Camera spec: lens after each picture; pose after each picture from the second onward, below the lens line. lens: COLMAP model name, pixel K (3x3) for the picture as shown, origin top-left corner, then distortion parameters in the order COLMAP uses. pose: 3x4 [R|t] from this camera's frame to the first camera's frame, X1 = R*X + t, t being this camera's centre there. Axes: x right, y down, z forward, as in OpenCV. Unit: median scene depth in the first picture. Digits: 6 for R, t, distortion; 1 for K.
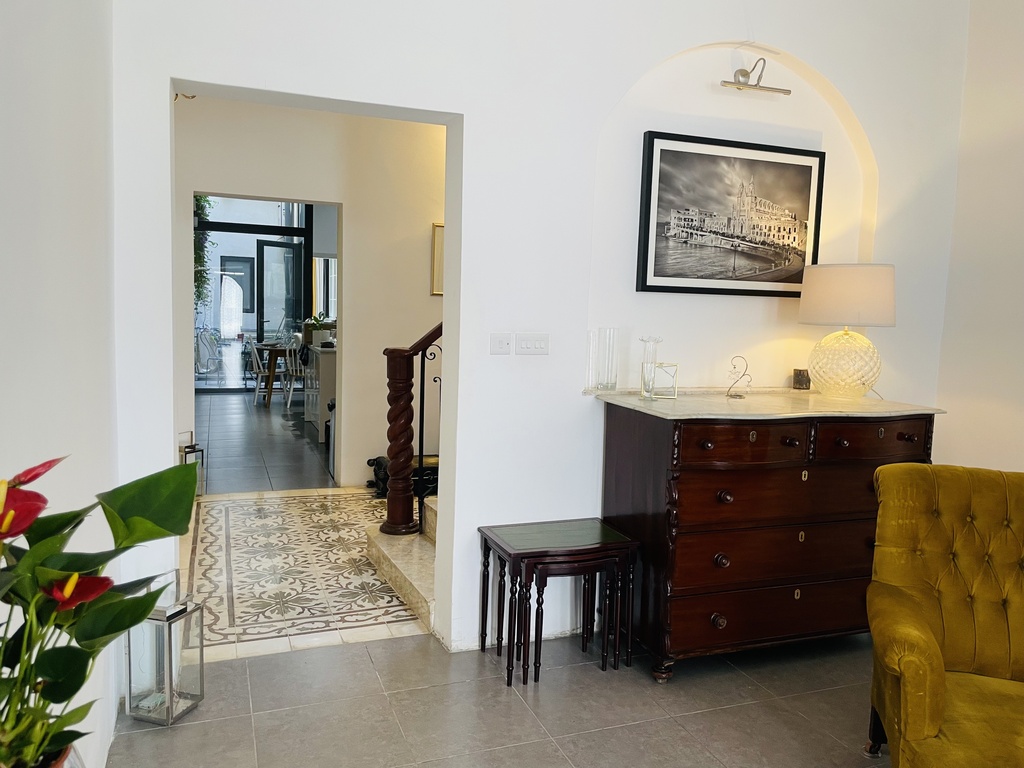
lens RADIAL K [[773.3, 0, 513.0], [0, 773.3, 370.7], [0, 0, 1]] dist [0.083395, -0.135826]
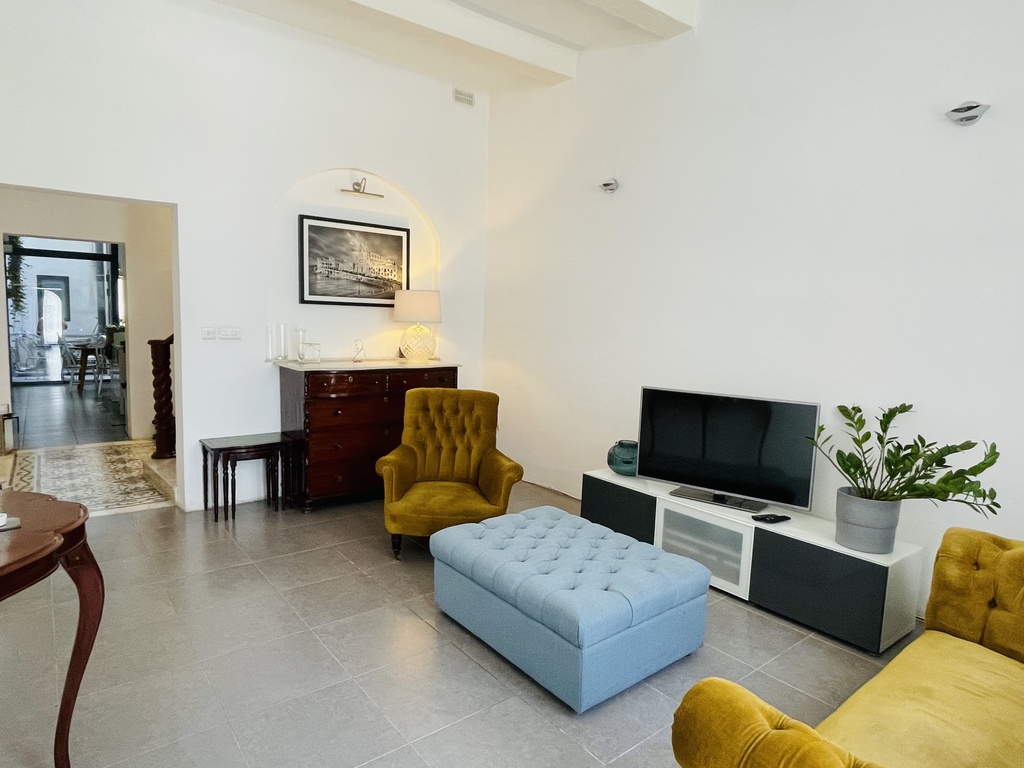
lens RADIAL K [[603.9, 0, 513.6], [0, 603.9, 374.2], [0, 0, 1]] dist [-0.004131, -0.002576]
pose [[0.955425, -0.031038, 0.293597, 0.212043], [0.027235, 0.999484, 0.017033, 0.046975], [-0.293974, -0.008278, 0.955778, -0.448221]]
